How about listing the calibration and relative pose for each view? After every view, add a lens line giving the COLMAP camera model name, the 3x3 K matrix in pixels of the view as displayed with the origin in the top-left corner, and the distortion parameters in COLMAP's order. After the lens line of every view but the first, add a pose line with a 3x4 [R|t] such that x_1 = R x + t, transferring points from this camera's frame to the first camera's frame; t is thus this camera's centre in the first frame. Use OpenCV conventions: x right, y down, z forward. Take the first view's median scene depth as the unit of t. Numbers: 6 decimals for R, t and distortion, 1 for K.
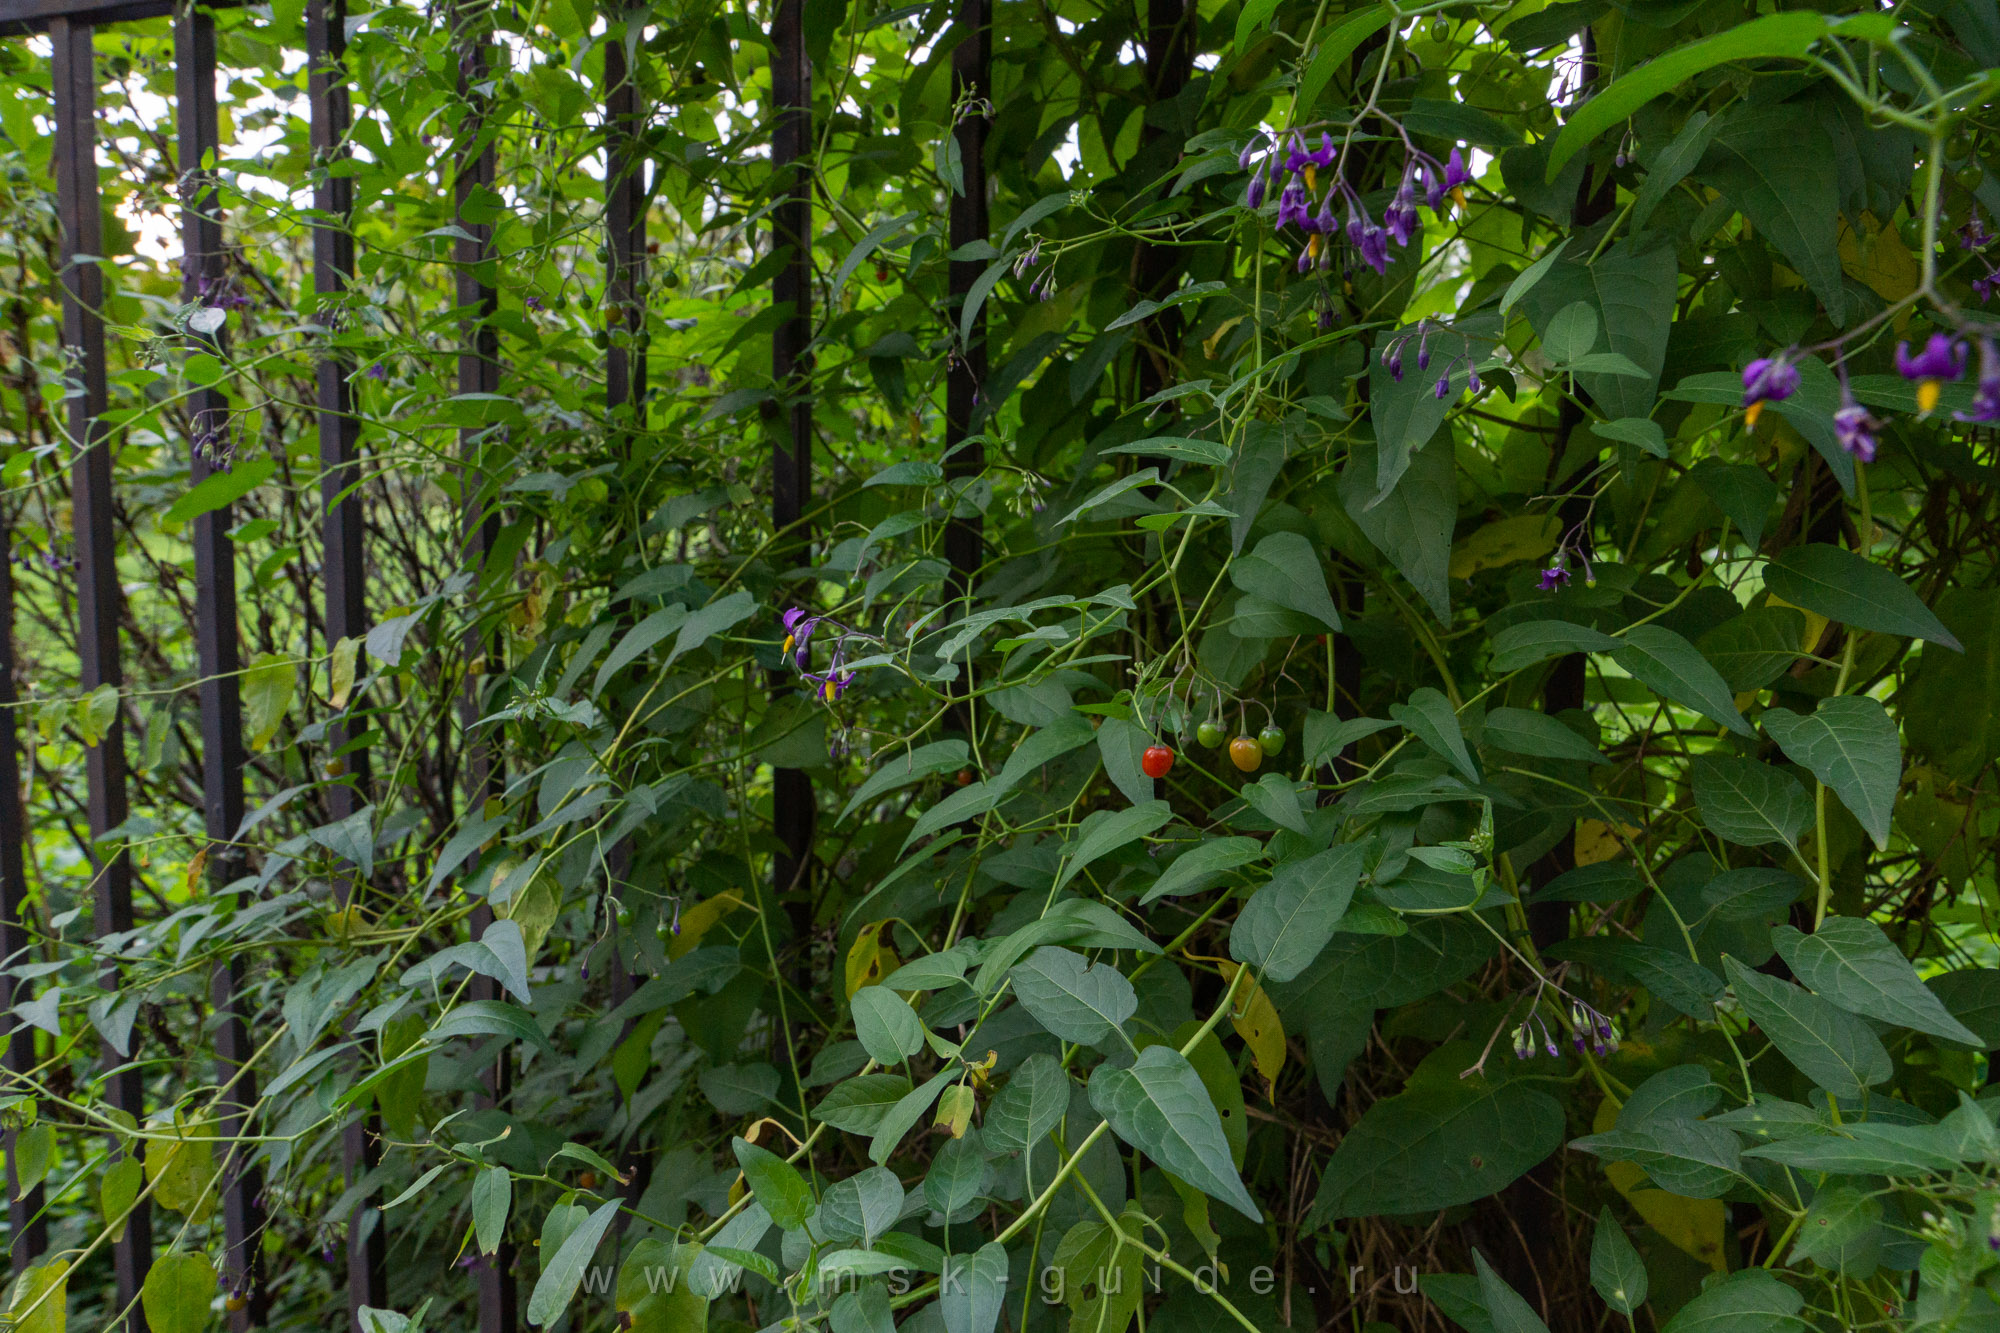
lens RADIAL K [[1393.2, 0, 999.3], [0, 1393.2, 657.1], [0, 0, 1]] dist [-0.011964, -0.000194]
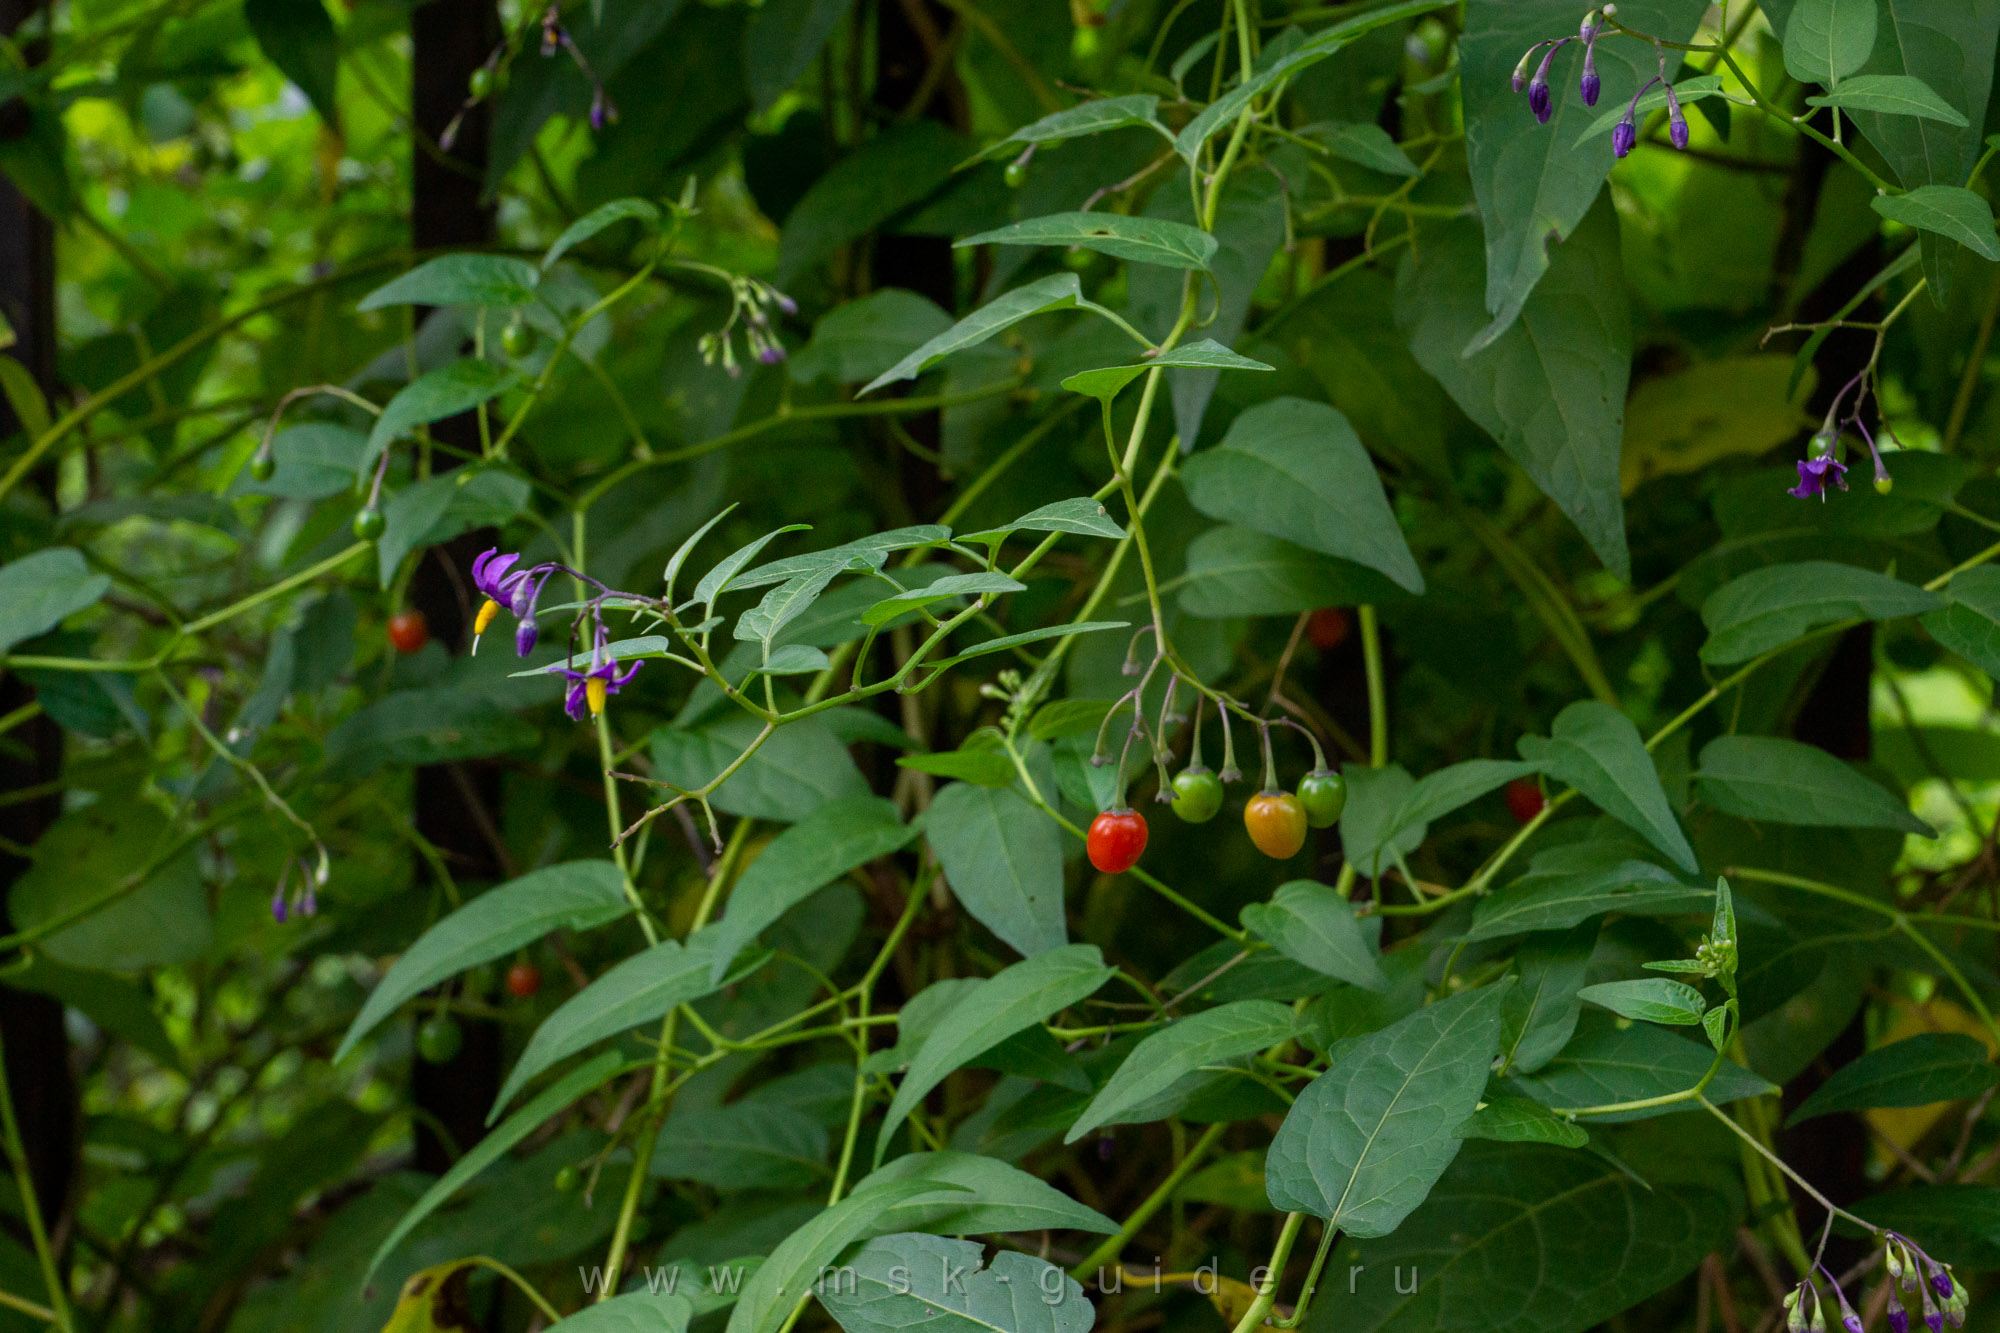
lens RADIAL K [[4266.4, 0, 1038.1], [0, 4266.4, 605.2], [0, 0, 1]] dist [-0.084499, 0.000000]
pose [[0.976409, -0.023022, 0.214697, -0.228905], [0.032688, 0.998600, -0.041578, 0.046935], [-0.213439, 0.047616, 0.975795, -0.493277]]
